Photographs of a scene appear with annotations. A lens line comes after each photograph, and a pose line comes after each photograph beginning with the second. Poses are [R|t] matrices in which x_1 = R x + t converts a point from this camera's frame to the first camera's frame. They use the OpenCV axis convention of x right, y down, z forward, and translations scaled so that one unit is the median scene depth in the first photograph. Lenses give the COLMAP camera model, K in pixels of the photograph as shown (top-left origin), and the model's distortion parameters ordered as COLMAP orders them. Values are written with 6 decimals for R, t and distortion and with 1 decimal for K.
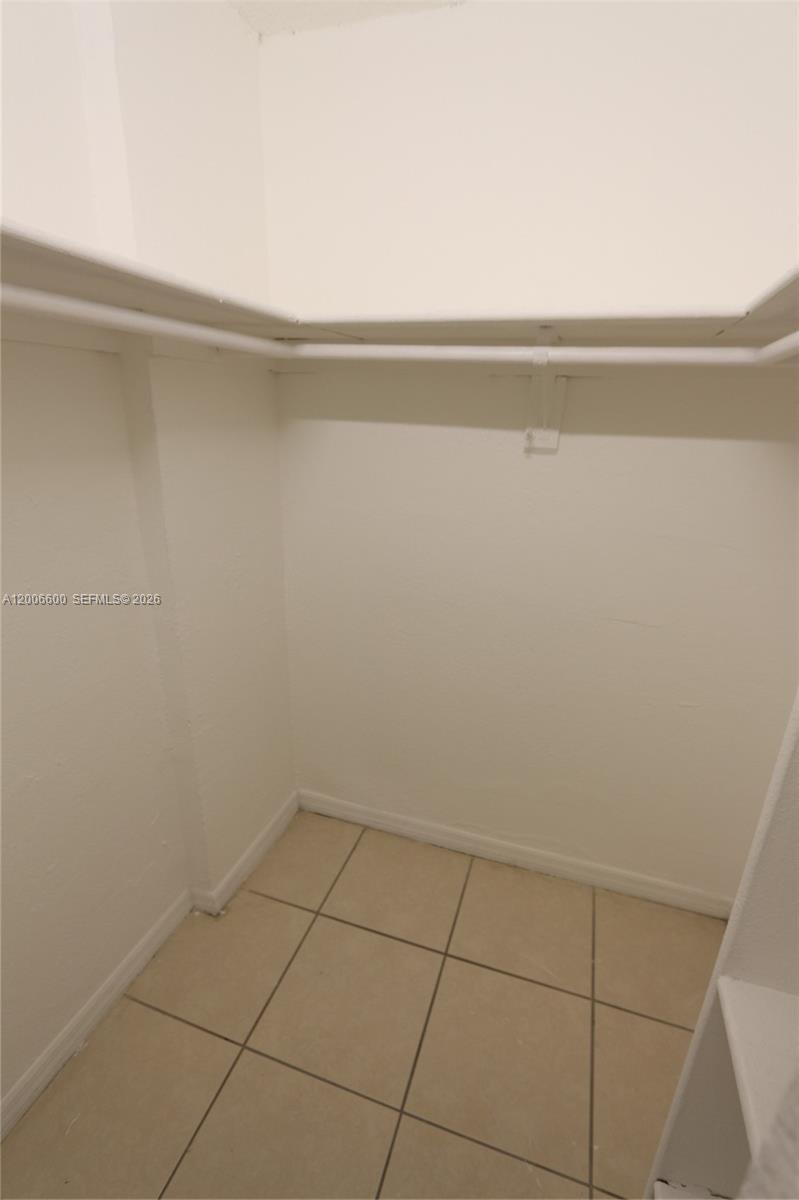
lens RADIAL K [[550.1, 0, 400.6], [0, 550.1, 605.8], [0, 0, 1]] dist [-0.032404, 0.007479]
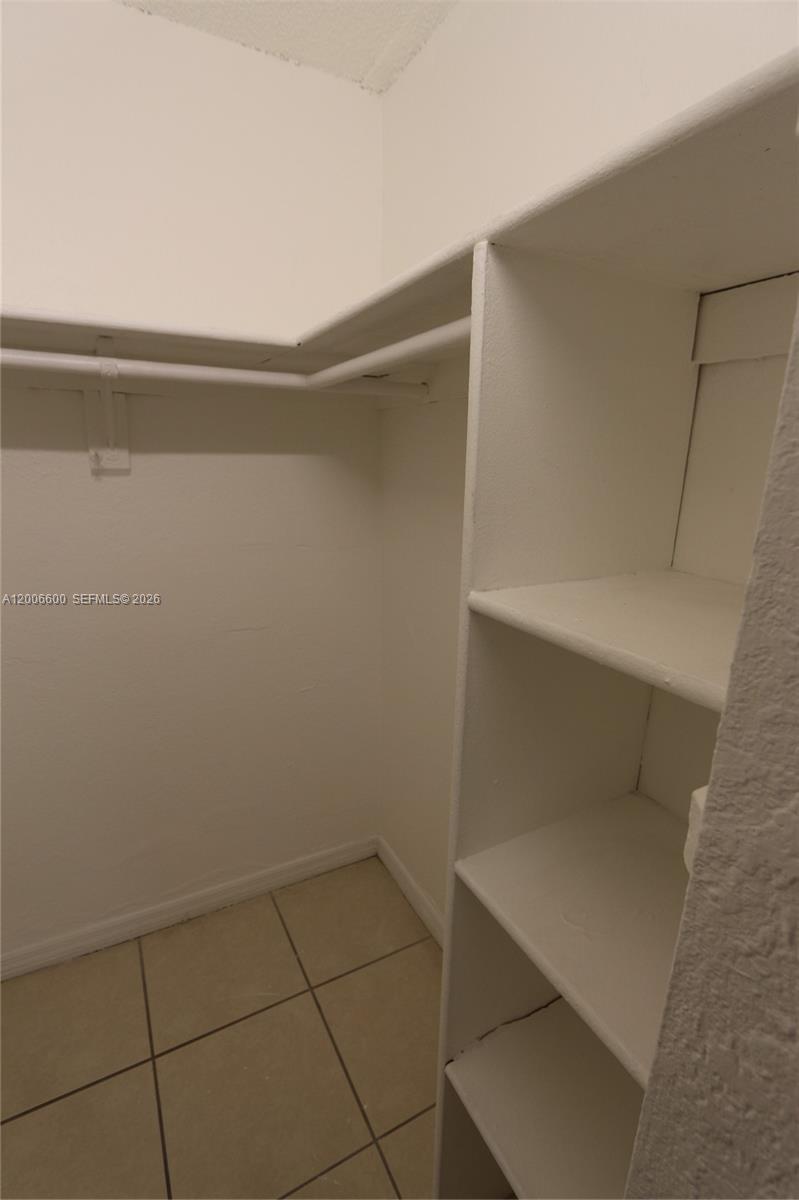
lens RADIAL K [[550.1, 0, 400.6], [0, 550.1, 605.8], [0, 0, 1]] dist [-0.032404, 0.007479]
pose [[0.681298, -0.203794, 0.703066, -0.104578], [0.239769, 0.969607, 0.048710, 0.007332], [-0.691624, 0.135388, 0.709455, 0.043773]]
